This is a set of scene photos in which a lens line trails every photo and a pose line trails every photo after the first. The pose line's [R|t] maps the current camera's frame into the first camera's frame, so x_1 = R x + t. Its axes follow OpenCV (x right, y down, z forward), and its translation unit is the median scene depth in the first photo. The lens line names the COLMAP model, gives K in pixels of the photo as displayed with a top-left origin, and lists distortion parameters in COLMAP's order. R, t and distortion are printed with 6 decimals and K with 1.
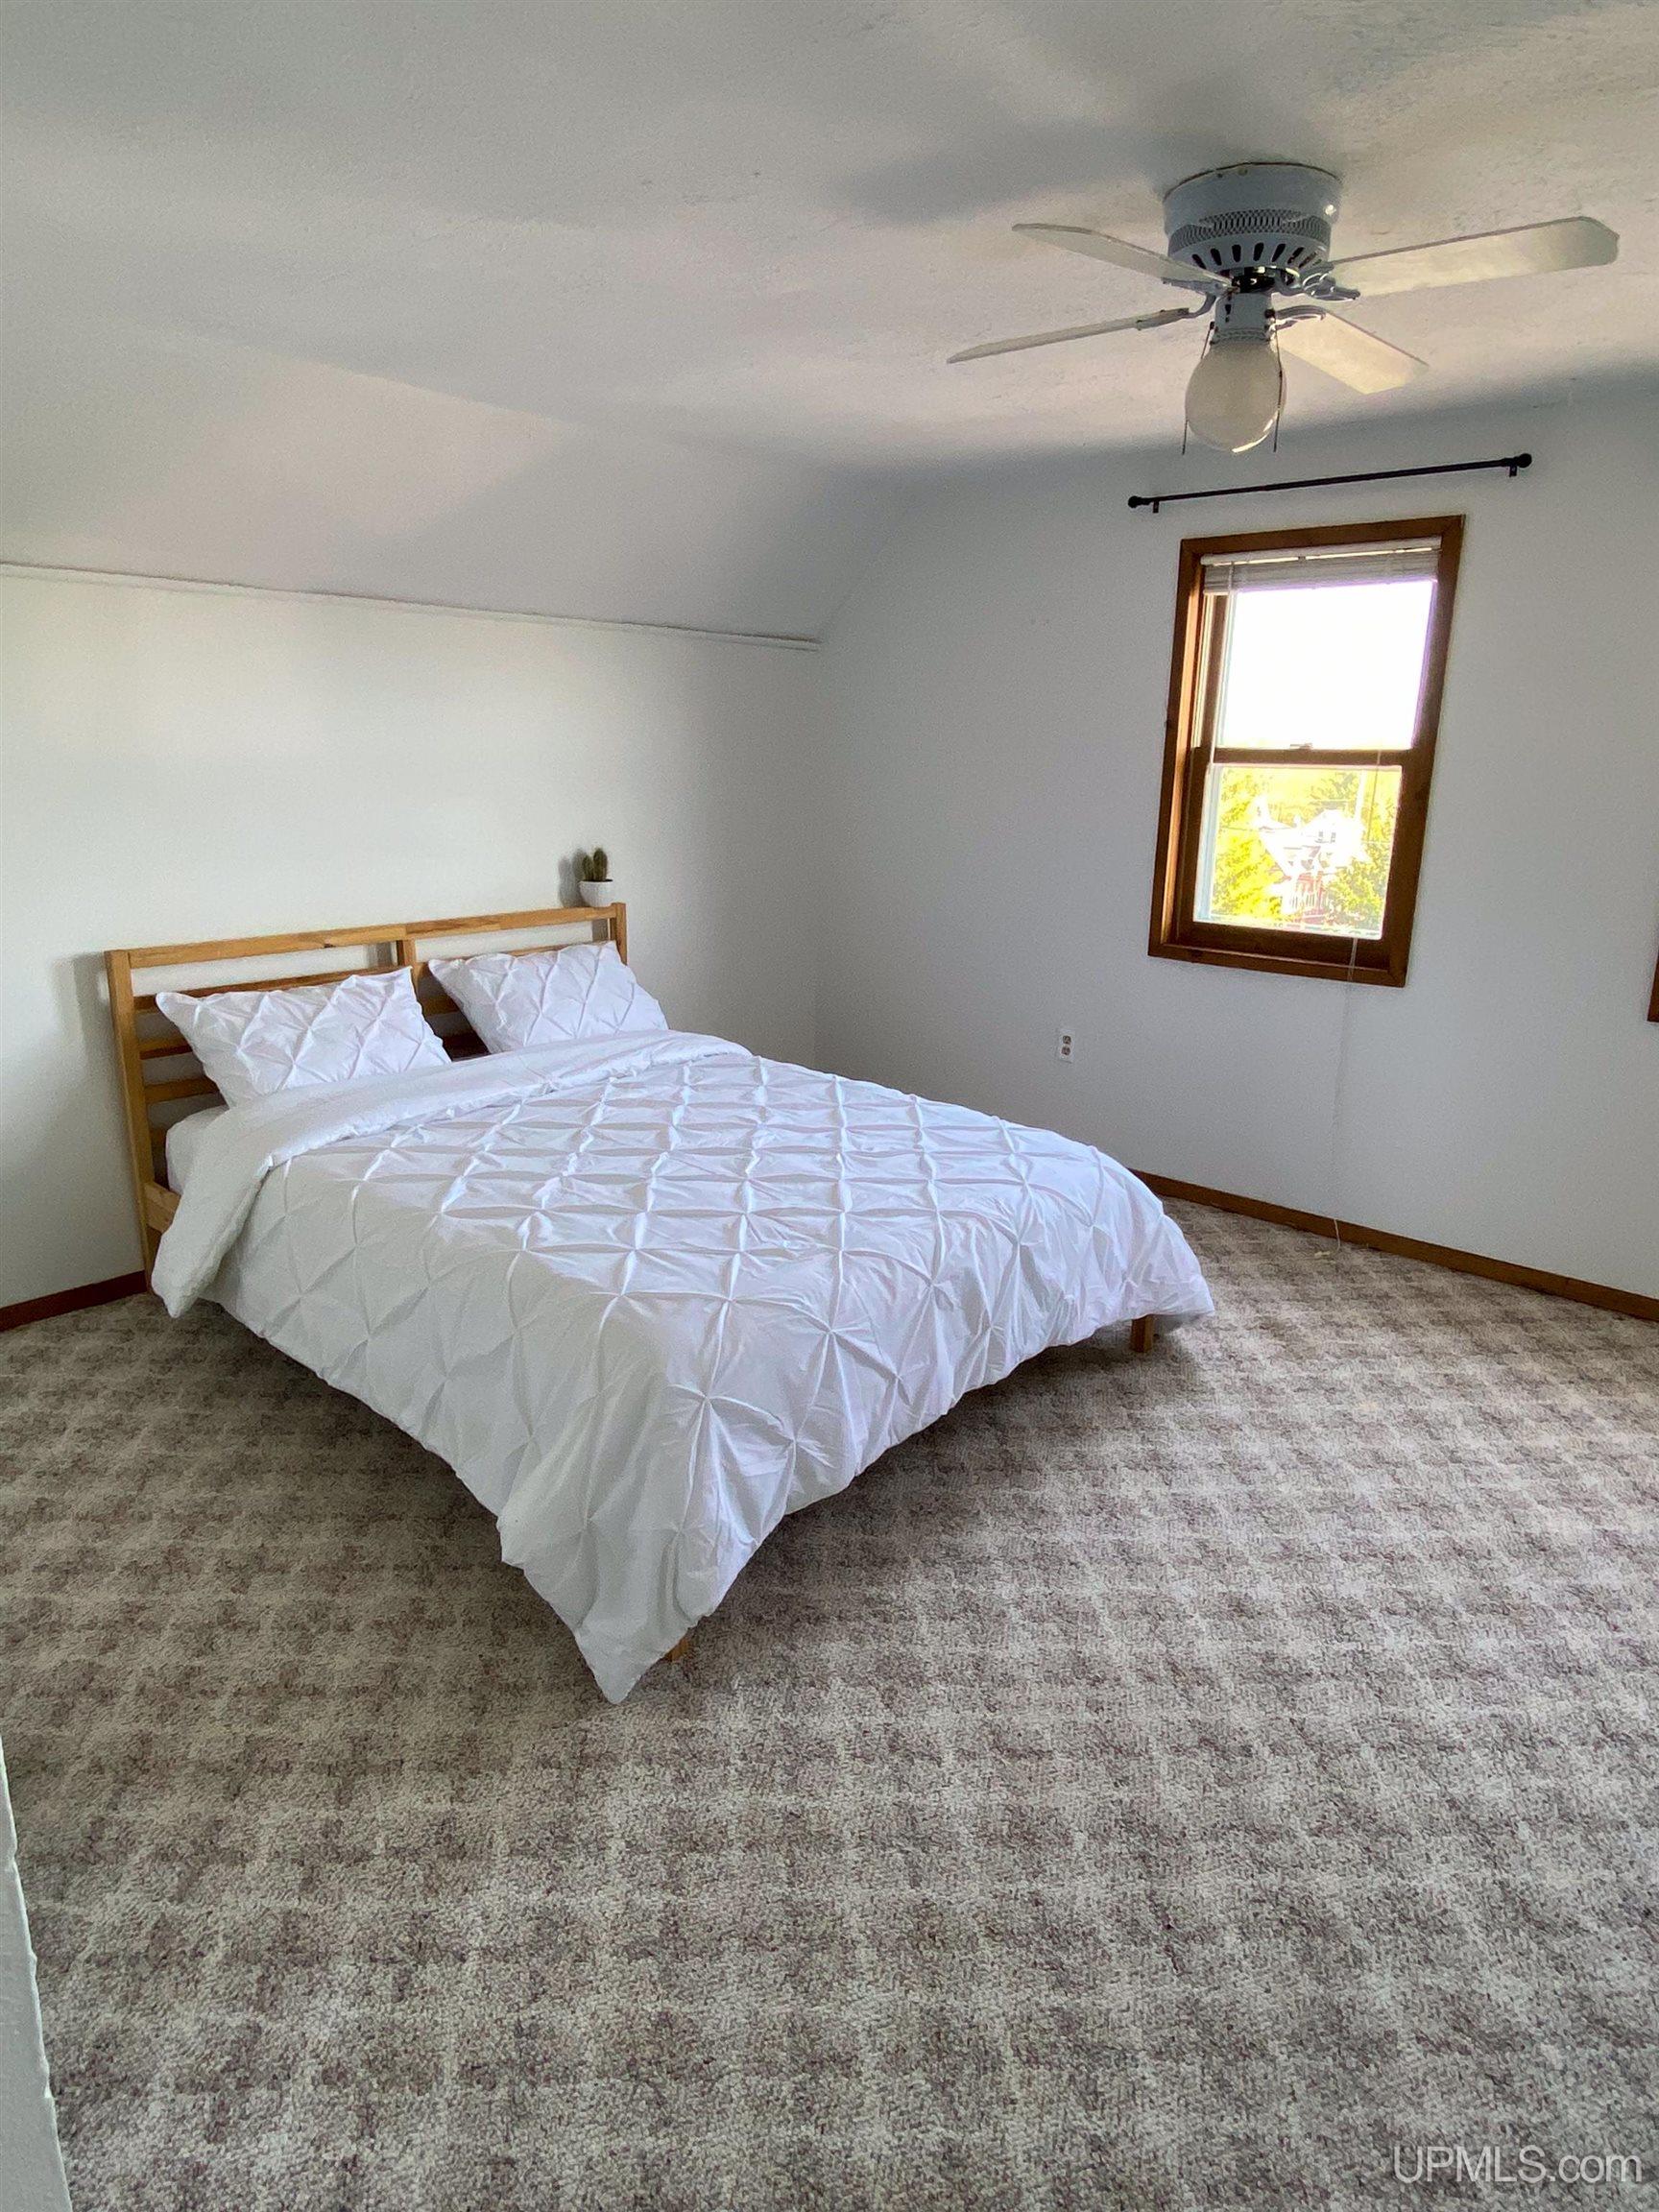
lens RADIAL K [[1318.7, 0, 829.5], [0, 1318.7, 1106.0], [0, 0, 1]] dist [0.095227, -0.073972]
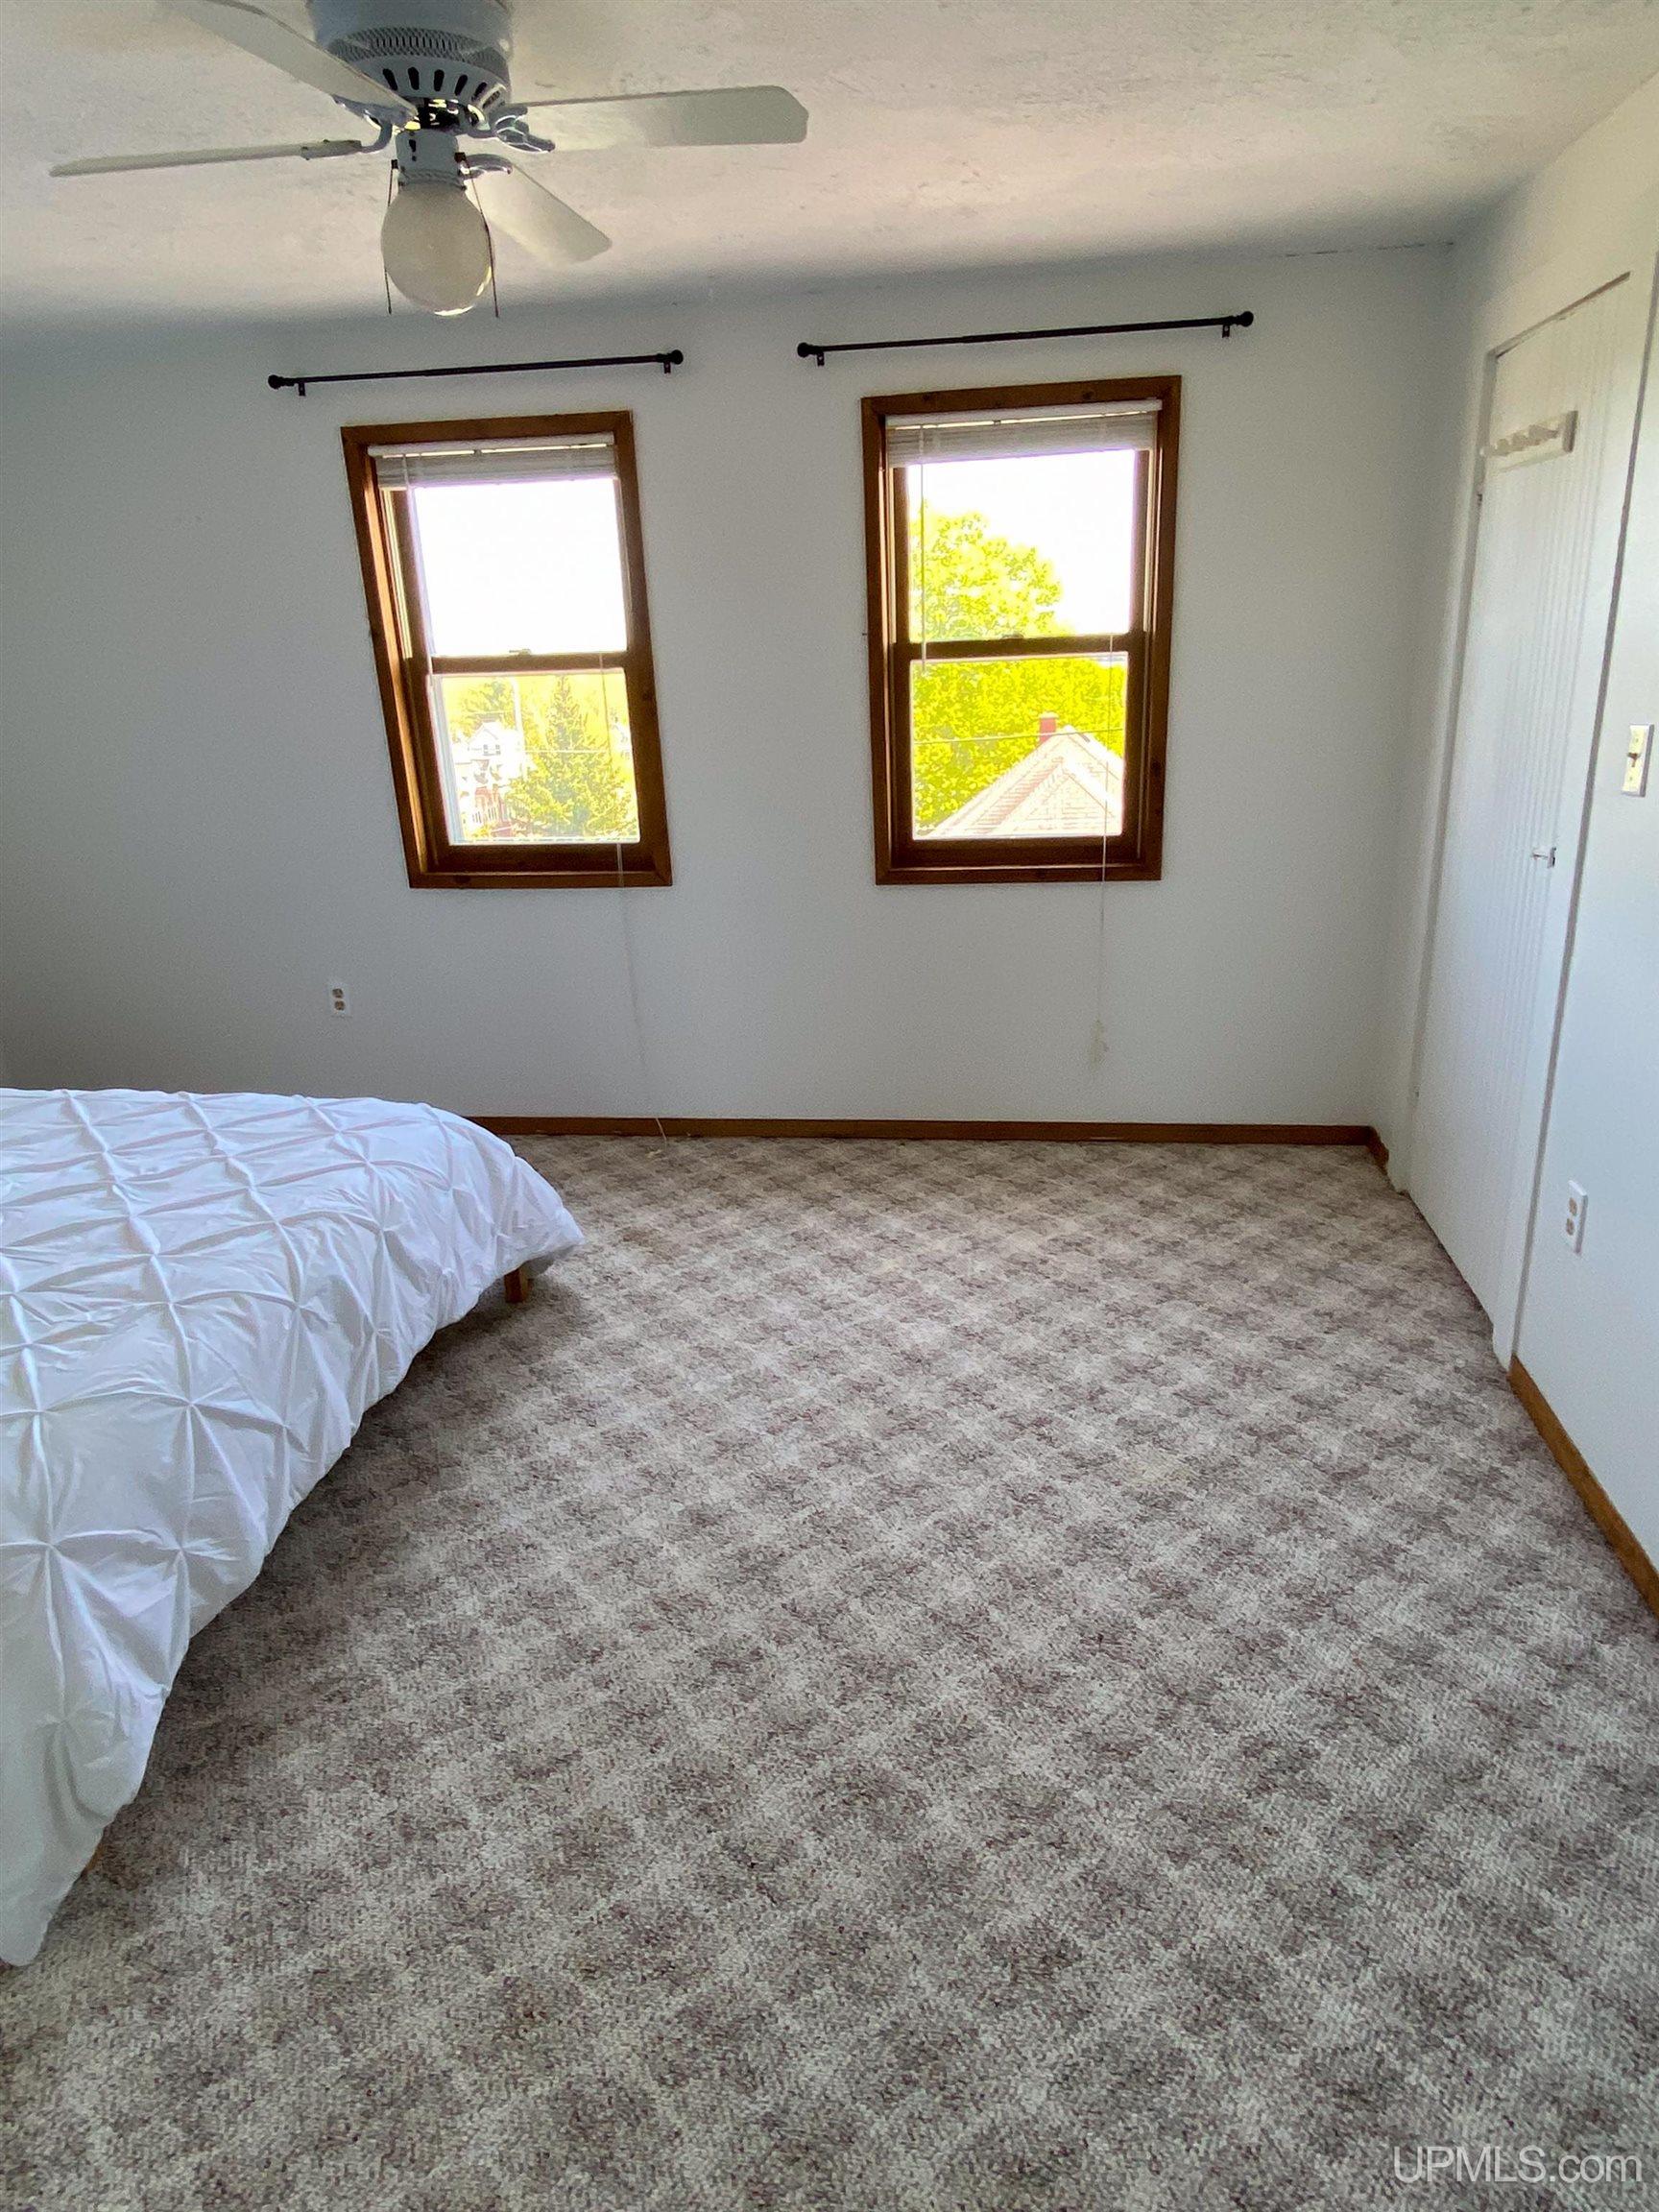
lens RADIAL K [[1327.1, 0, 829.5], [0, 1327.1, 1106.0], [0, 0, 1]] dist [0.092077, -0.114637]
pose [[0.829433, -0.231817, 0.508234, -0.050334], [0.203327, 0.972702, 0.111844, -0.018949], [-0.520288, 0.010570, 0.853926, 0.088408]]
